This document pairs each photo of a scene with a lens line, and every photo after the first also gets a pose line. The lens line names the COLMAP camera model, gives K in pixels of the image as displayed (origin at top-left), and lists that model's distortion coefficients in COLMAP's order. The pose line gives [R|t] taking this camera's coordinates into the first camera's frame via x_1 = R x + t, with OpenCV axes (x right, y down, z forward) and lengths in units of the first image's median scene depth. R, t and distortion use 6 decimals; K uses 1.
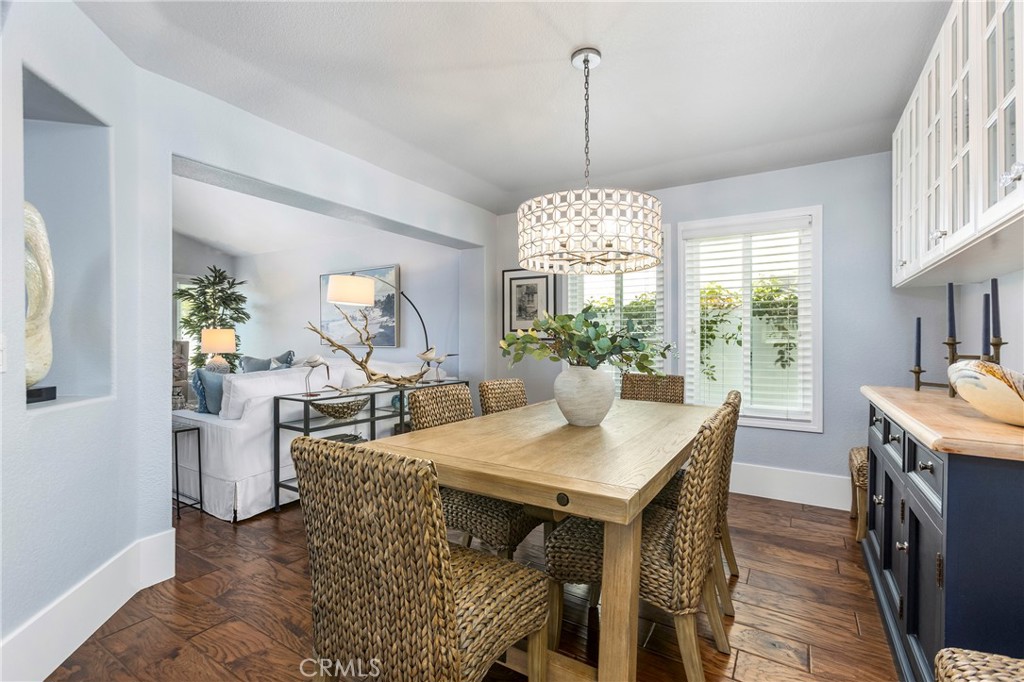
lens RADIAL K [[462.3, 0, 512.0], [0, 462.3, 341.0], [0, 0, 1]] dist [-0.001558, 0.000605]
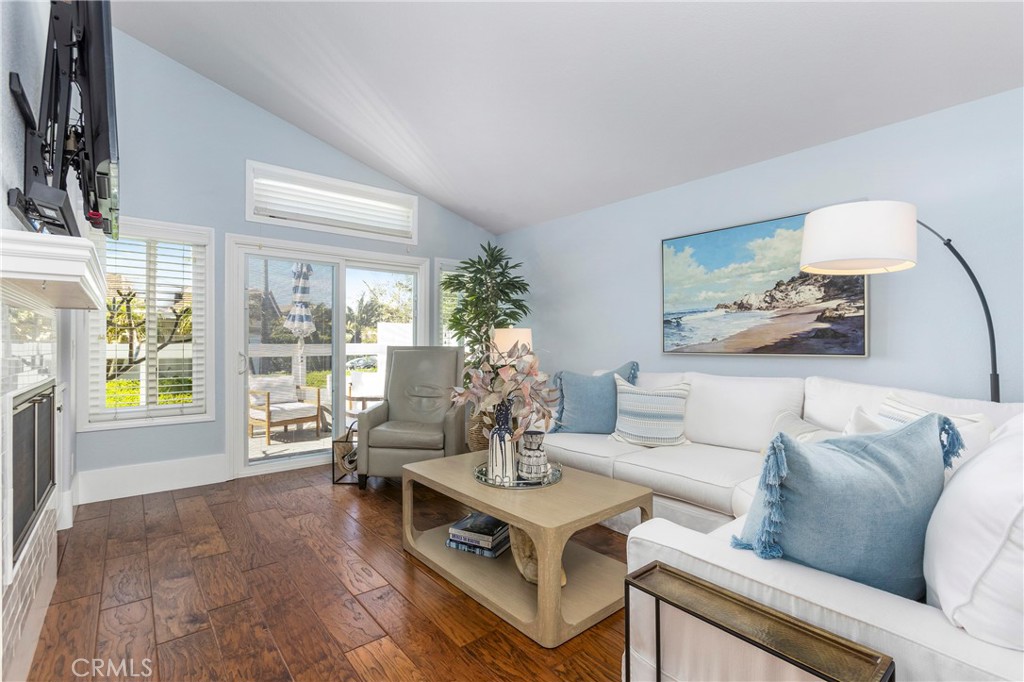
lens RADIAL K [[462.3, 0, 512.0], [0, 462.3, 341.0], [0, 0, 1]] dist [-0.001558, 0.000605]
pose [[0.953143, -0.002643, -0.302507, -0.460195], [0.002148, 0.999996, -0.001969, -0.003842], [0.302511, 0.001227, 0.953145, 0.358809]]
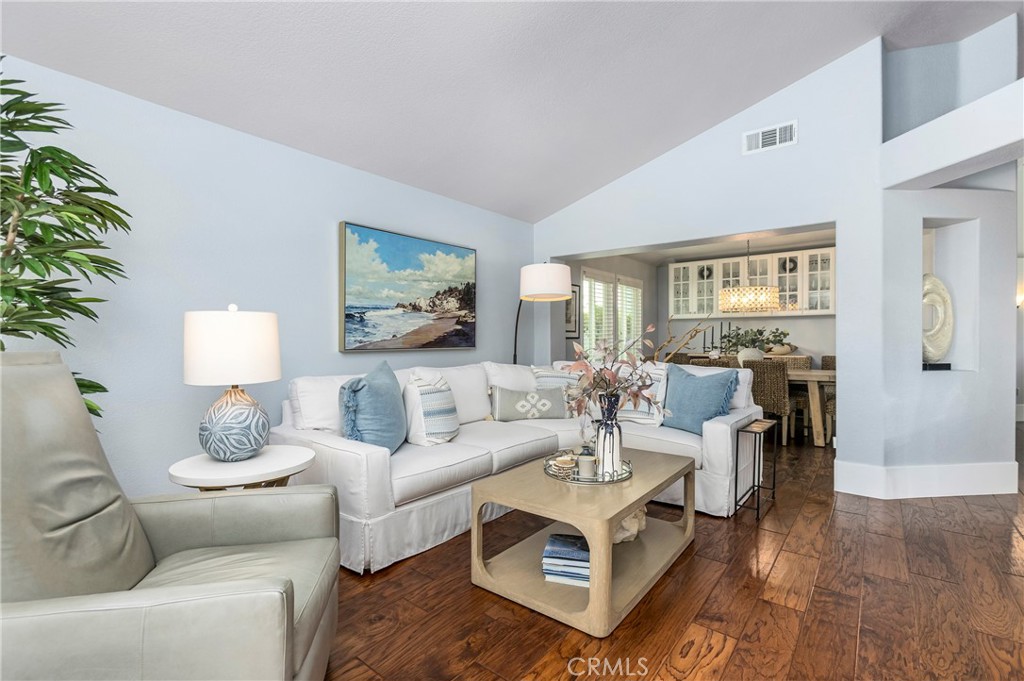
lens RADIAL K [[462.3, 0, 512.0], [0, 462.3, 340.5], [0, 0, 1]] dist [-0.001558, 0.000605]
pose [[0.115170, -0.006780, 0.993323, -1.038831], [-0.000383, 0.999976, 0.006870, -0.004994], [-0.993346, -0.001171, 0.115164, 0.804231]]
